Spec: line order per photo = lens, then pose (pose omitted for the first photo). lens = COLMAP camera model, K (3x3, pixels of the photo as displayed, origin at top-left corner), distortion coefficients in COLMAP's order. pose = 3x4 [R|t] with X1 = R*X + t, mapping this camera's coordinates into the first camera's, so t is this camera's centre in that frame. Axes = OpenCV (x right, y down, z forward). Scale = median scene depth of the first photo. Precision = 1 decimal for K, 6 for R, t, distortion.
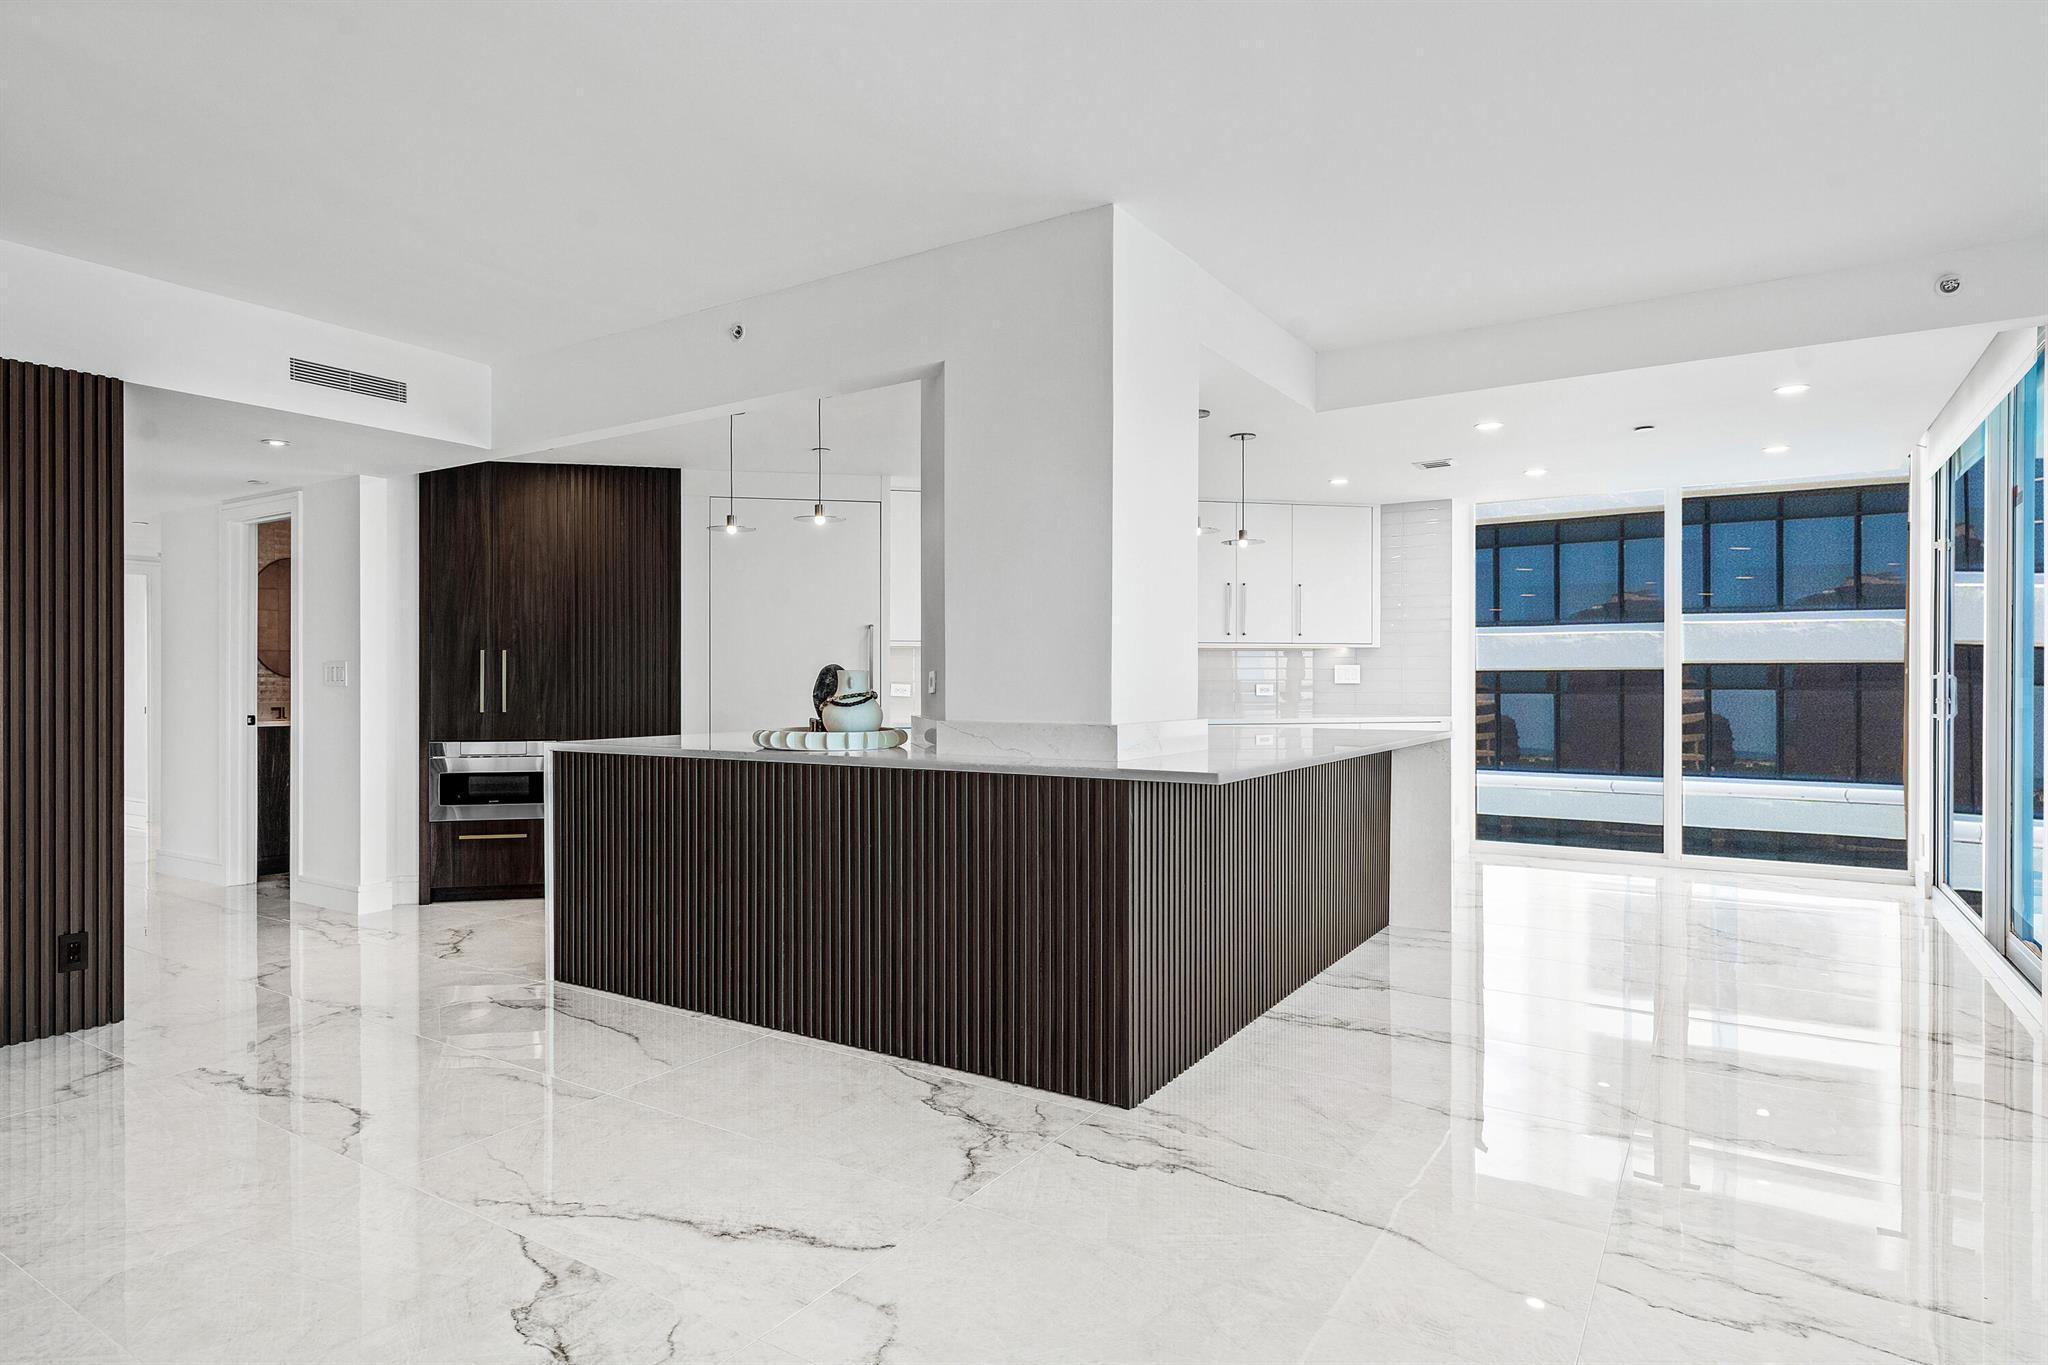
lens RADIAL K [[1116.9, 0, 1031.4], [0, 1116.9, 683.5], [0, 0, 1]] dist [-0.009658, 0.003525]
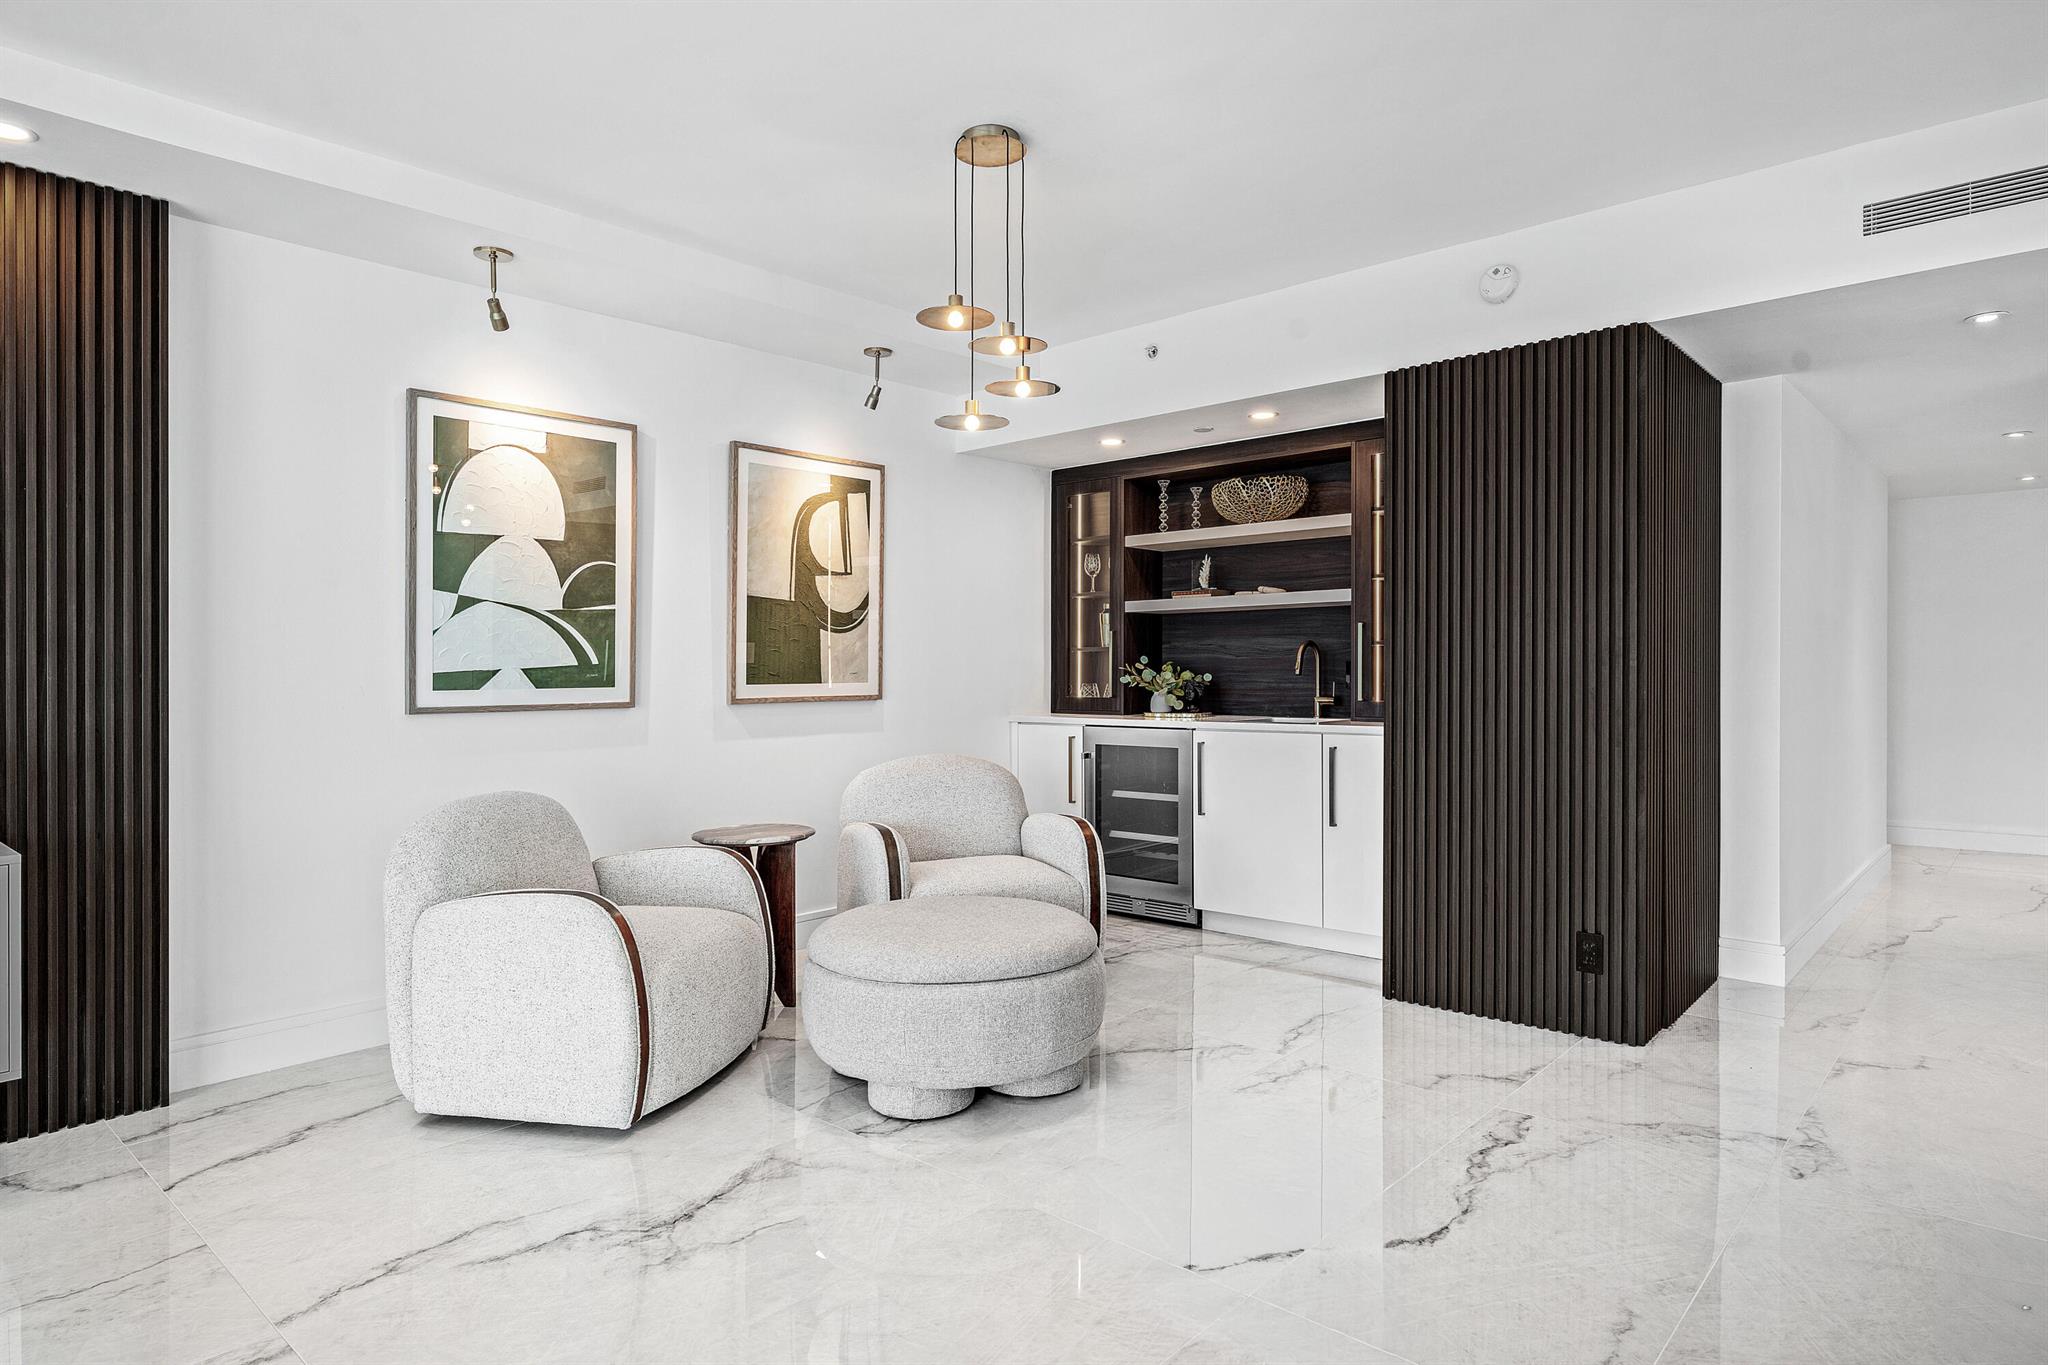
lens RADIAL K [[1167.0, 0, 1036.7], [0, 1167.0, 670.3], [0, 0, 1]] dist [0.004265, 0.001495]
pose [[-0.163287, 0.005690, -0.986562, 0.154741], [0.005710, 0.999972, 0.004822, -0.003585], [0.986562, -0.004846, -0.163314, 0.589375]]
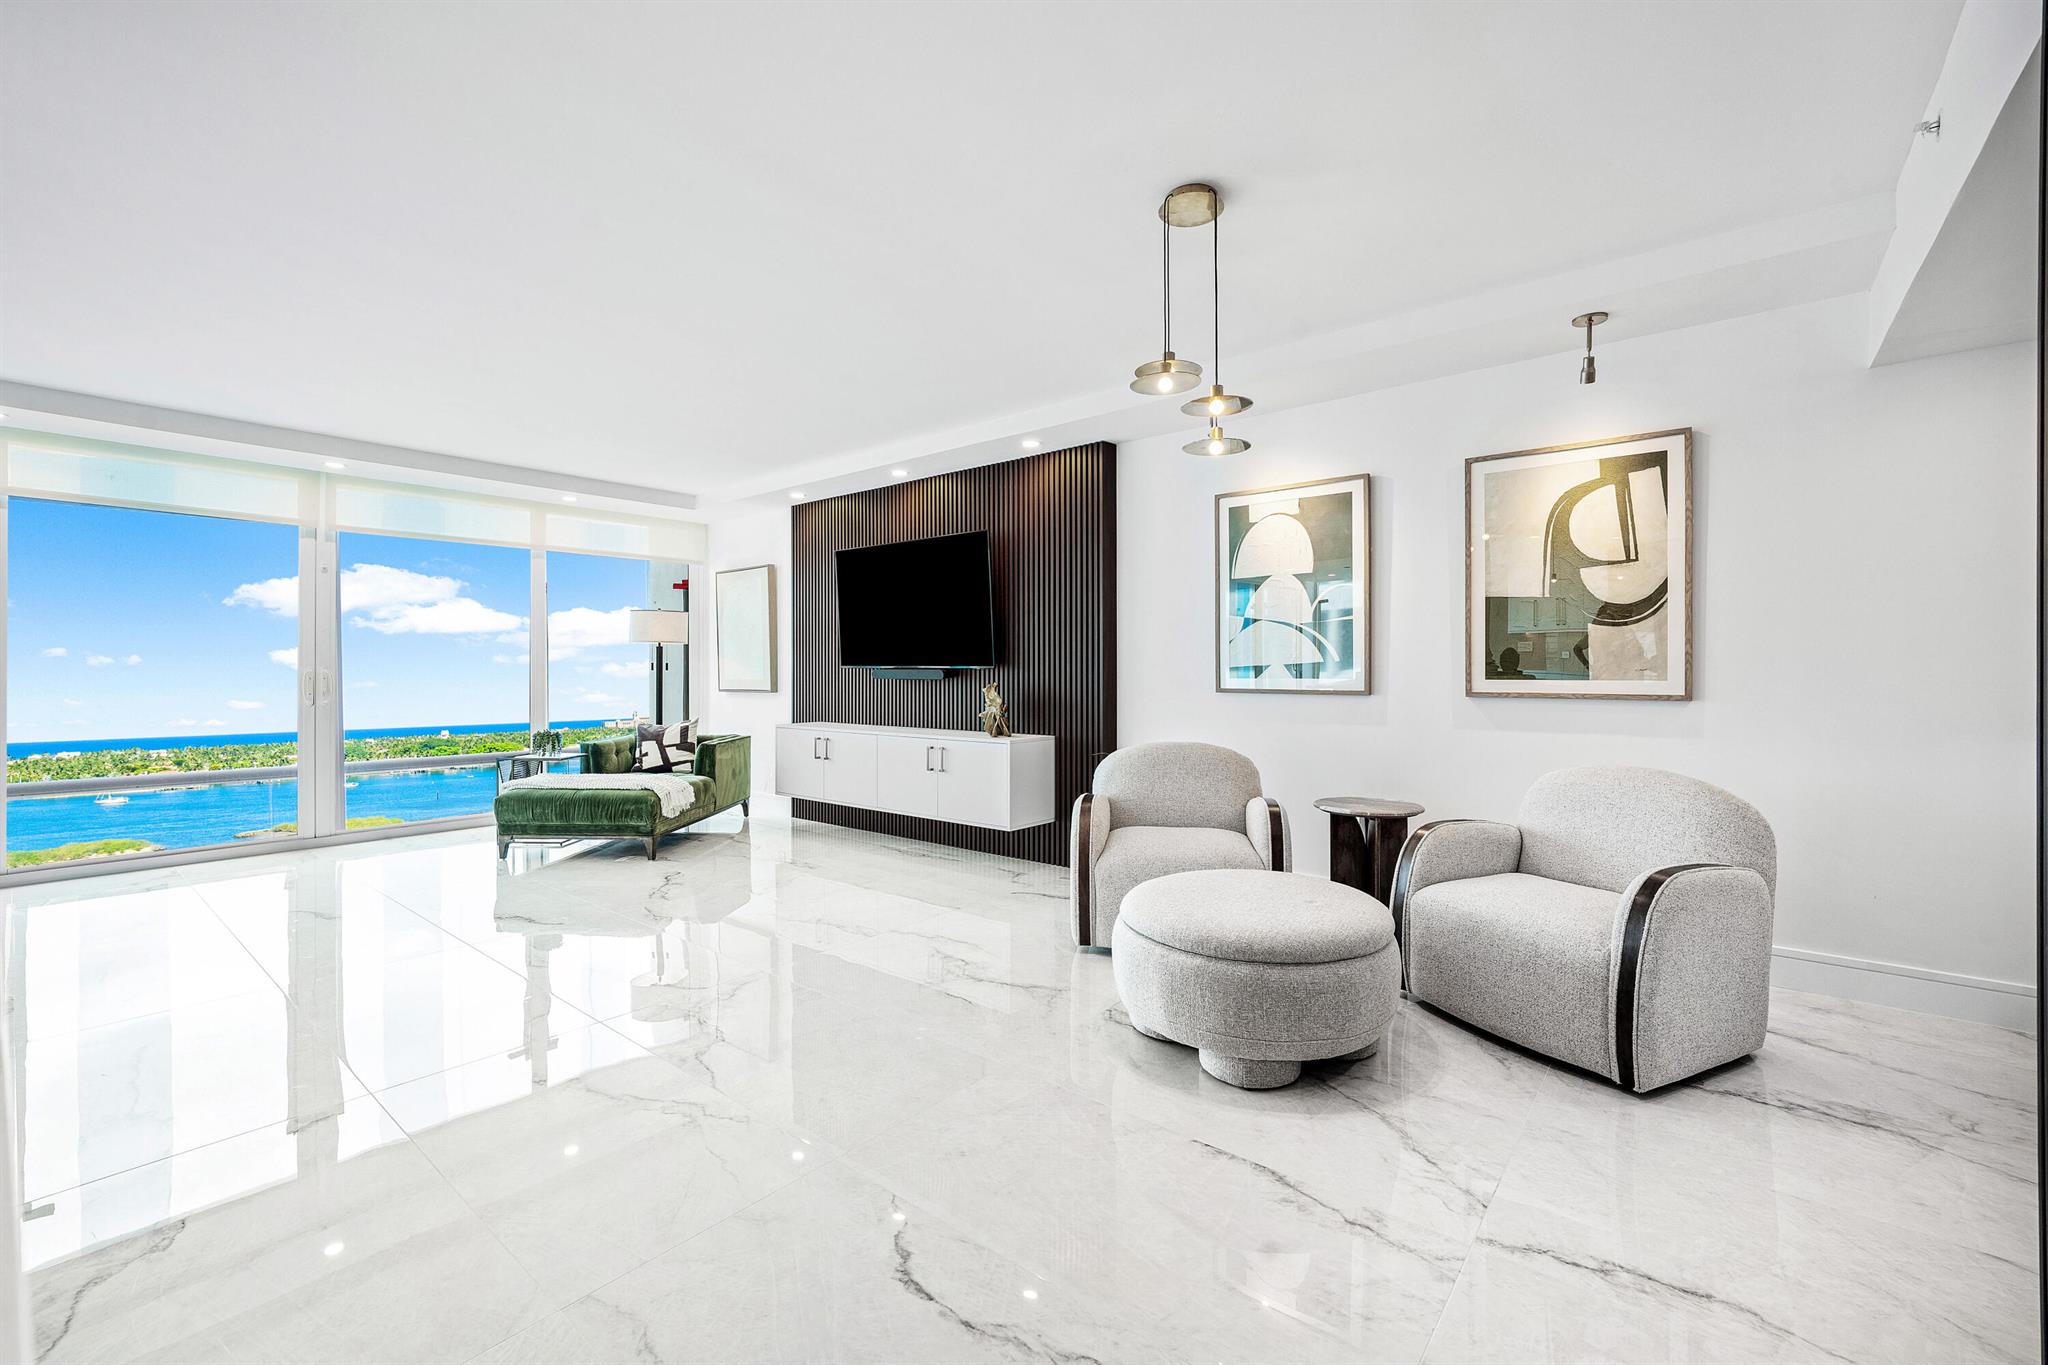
lens RADIAL K [[878.4, 0, 1004.5], [0, 878.4, 679.6], [0, 0, 1]] dist [-0.006542, 0.000436]
pose [[-0.991060, 0.007084, 0.133225, -0.491111], [0.009342, 0.999823, 0.016331, -0.005170], [-0.133086, 0.017430, -0.990951, 1.076959]]
